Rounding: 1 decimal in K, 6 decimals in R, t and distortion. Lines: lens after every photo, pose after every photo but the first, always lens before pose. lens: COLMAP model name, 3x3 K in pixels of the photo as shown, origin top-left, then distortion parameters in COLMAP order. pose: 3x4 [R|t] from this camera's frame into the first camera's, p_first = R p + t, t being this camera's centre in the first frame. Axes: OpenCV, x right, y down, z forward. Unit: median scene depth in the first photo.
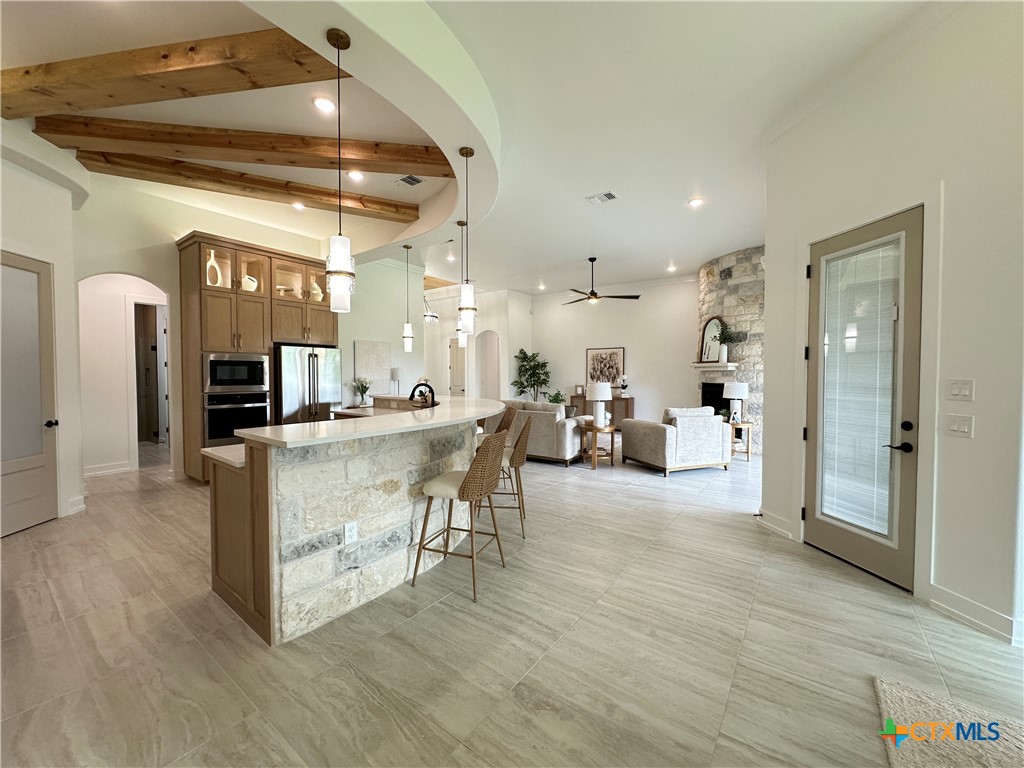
lens RADIAL K [[408.8, 0, 508.5], [0, 408.8, 384.1], [0, 0, 1]] dist [-0.001532, 0.000158]
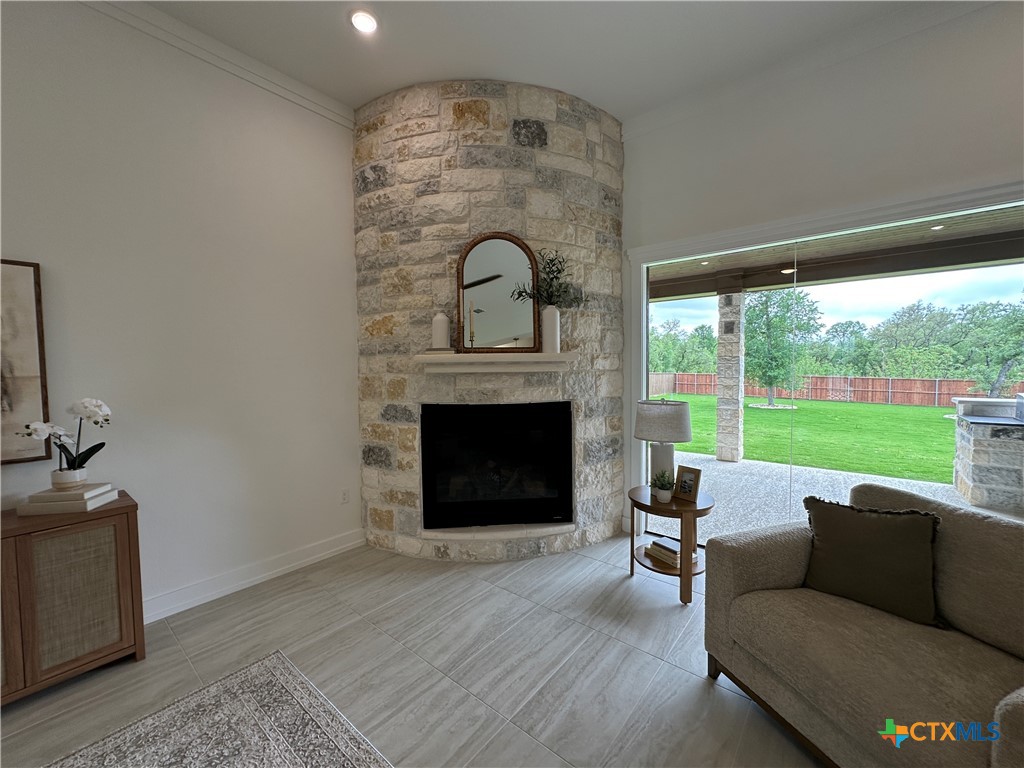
lens RADIAL K [[408.8, 0, 513.1], [0, 408.8, 383.6], [0, 0, 1]] dist [-0.001532, 0.000158]
pose [[0.053065, -0.046742, 0.997496, 0.143505], [0.033652, 0.998420, 0.044995, -0.050742], [-0.998024, 0.031180, 0.054554, 1.233509]]
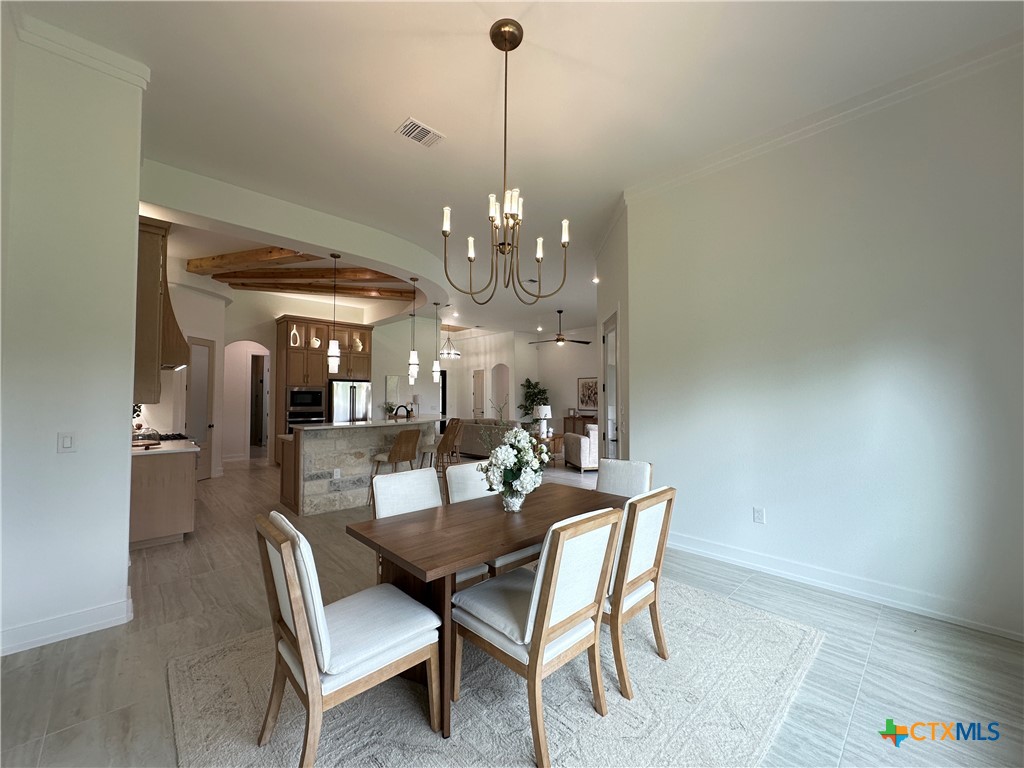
lens RADIAL K [[408.8, 0, 507.4], [0, 408.8, 385.3], [0, 0, 1]] dist [-0.001532, 0.000158]
pose [[0.984909, -0.003054, -0.173046, 0.338451], [-0.006504, 0.998485, -0.054636, 0.002862], [0.172951, 0.054937, 0.983397, -0.383994]]
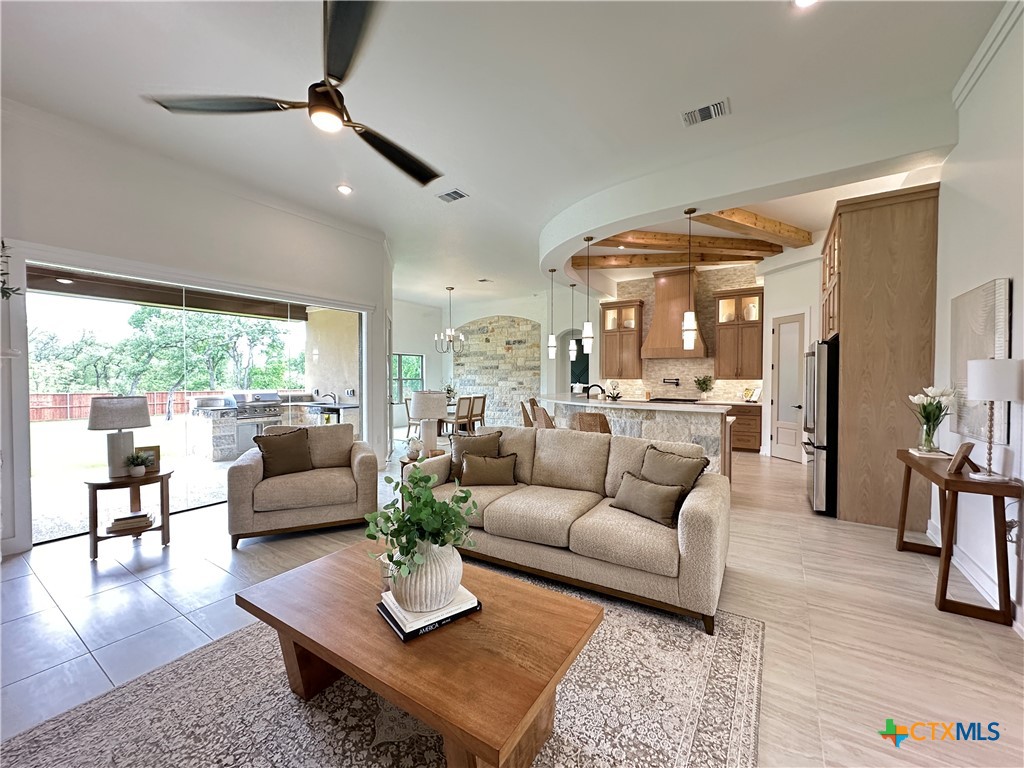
lens RADIAL K [[408.8, 0, 509.9], [0, 408.8, 383.2], [0, 0, 1]] dist [-0.001532, 0.000158]
pose [[-0.998555, 0.000654, -0.053742, 0.122308], [-0.001489, 0.999205, 0.039834, -0.044149], [0.053725, 0.039857, -0.997760, 1.658214]]
